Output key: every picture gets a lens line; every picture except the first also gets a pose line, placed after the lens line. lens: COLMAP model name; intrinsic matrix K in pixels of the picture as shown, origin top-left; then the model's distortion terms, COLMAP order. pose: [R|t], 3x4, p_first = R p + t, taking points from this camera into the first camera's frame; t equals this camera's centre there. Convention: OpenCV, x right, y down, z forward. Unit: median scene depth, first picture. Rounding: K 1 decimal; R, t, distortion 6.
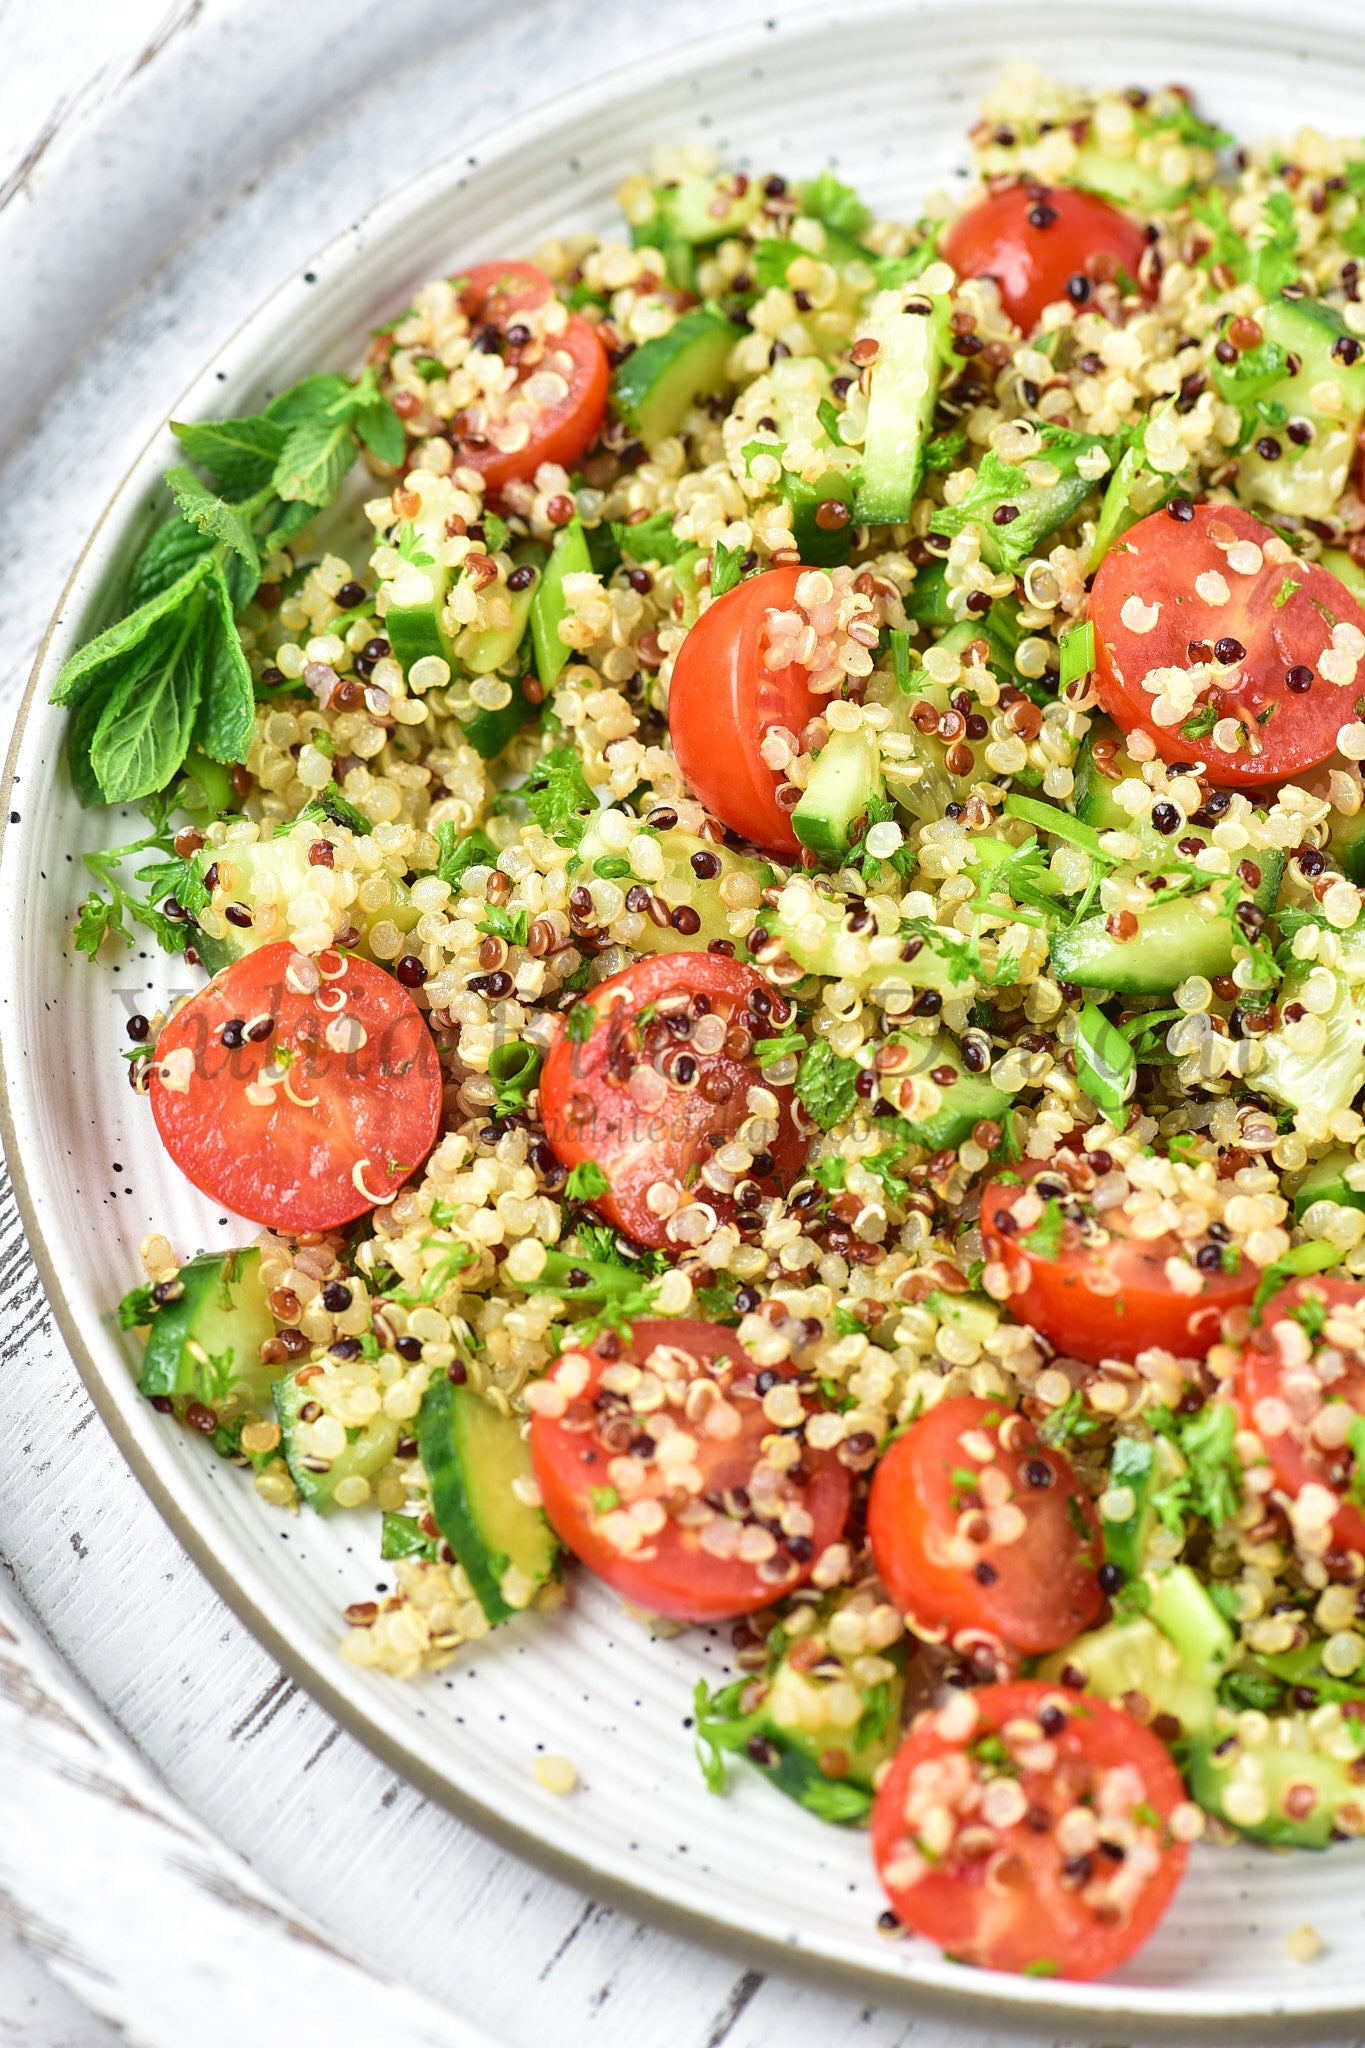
lens RADIAL K [[7170.6, 0, 686.2], [0, 7170.6, 1026.3], [0, 0, 1]] dist [-0.140748, 0.449121]
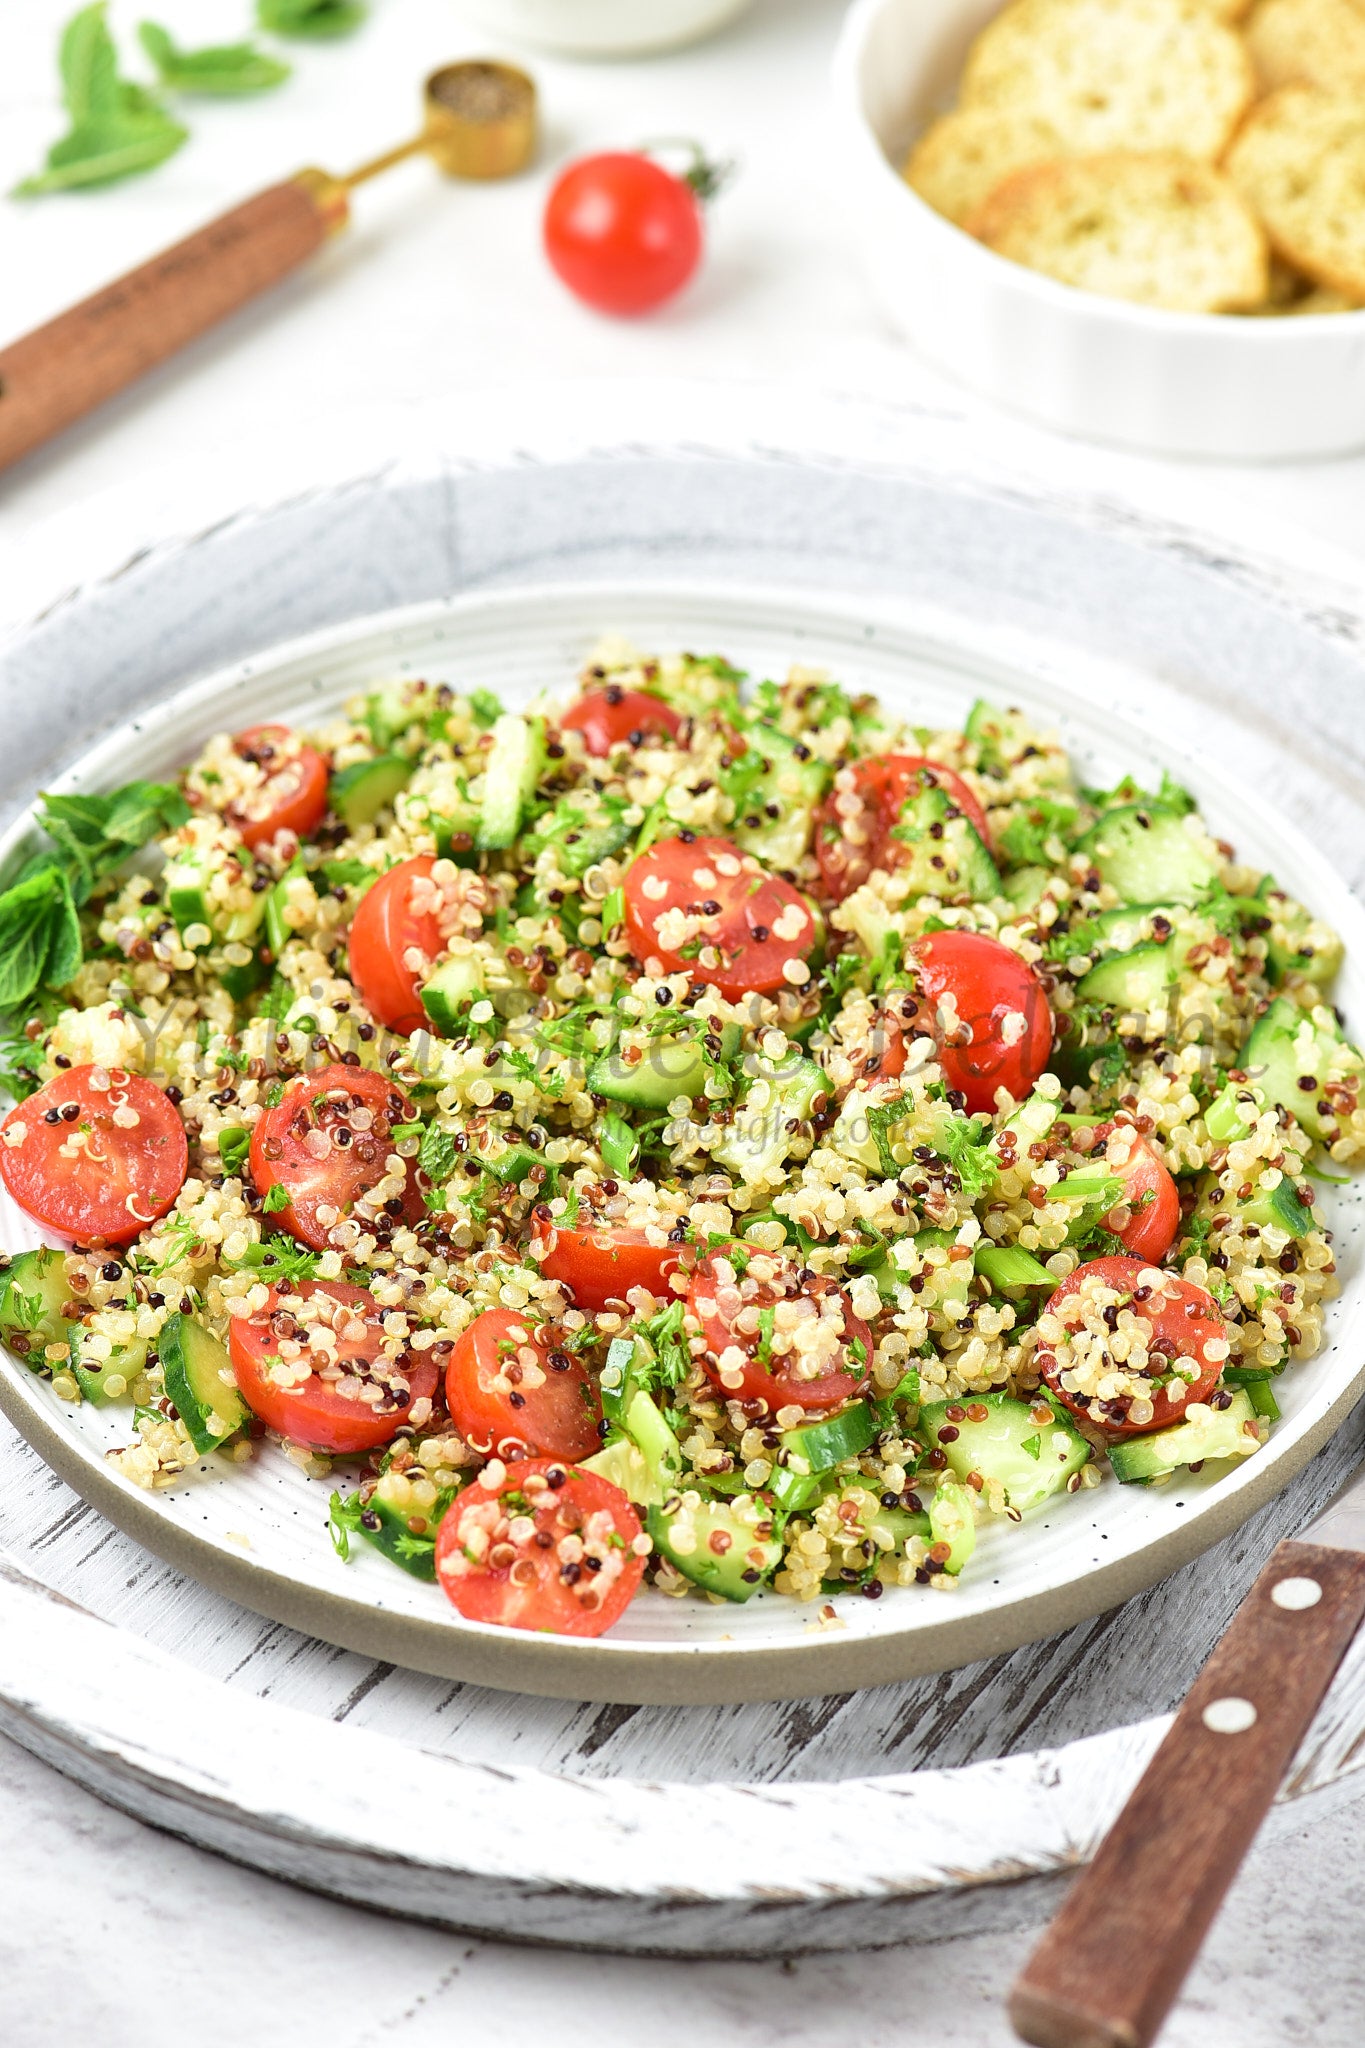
lens RADIAL K [[6826.6, 0, 680.1], [0, 6826.6, 990.7], [0, 0, 1]] dist [-0.238275, 2.642868]
pose [[0.999623, 0.006163, -0.026774, 0.109836], [-0.014052, 0.952096, -0.305475, 0.418124], [0.023608, 0.305736, 0.951824, -0.396567]]
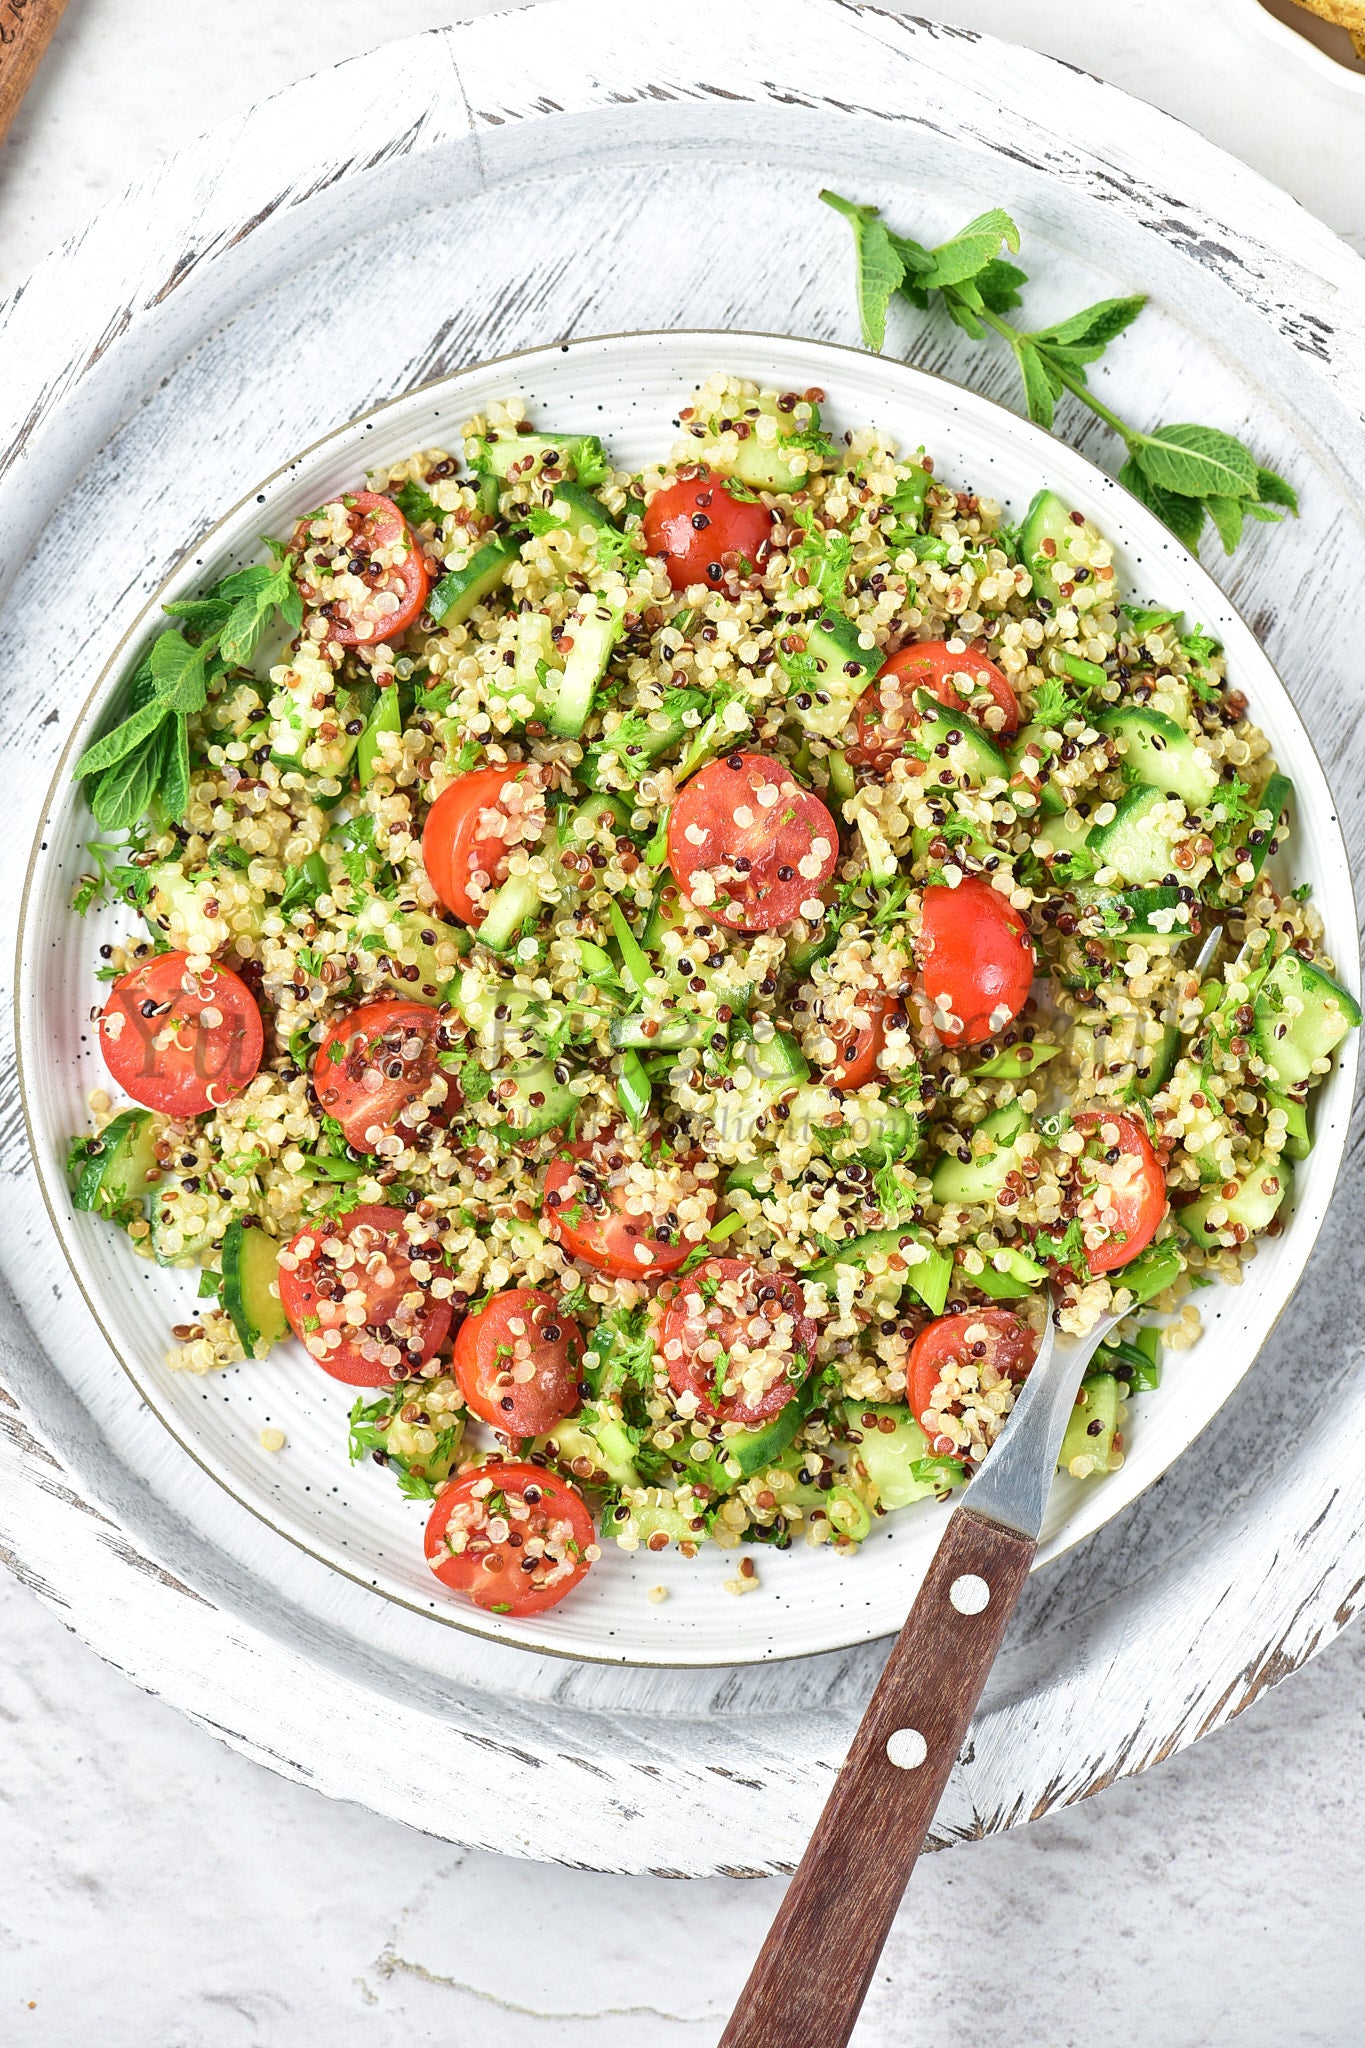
lens RADIAL K [[6520.6, 0, 688.3], [0, 6520.6, 1021.7], [0, 0, 1]] dist [-0.154652, -0.167722]
pose [[0.987457, 0.154568, -0.032223, 0.120766], [-0.123441, 0.883006, 0.452838, -0.738738], [0.098448, -0.443180, 0.891010, -0.424296]]
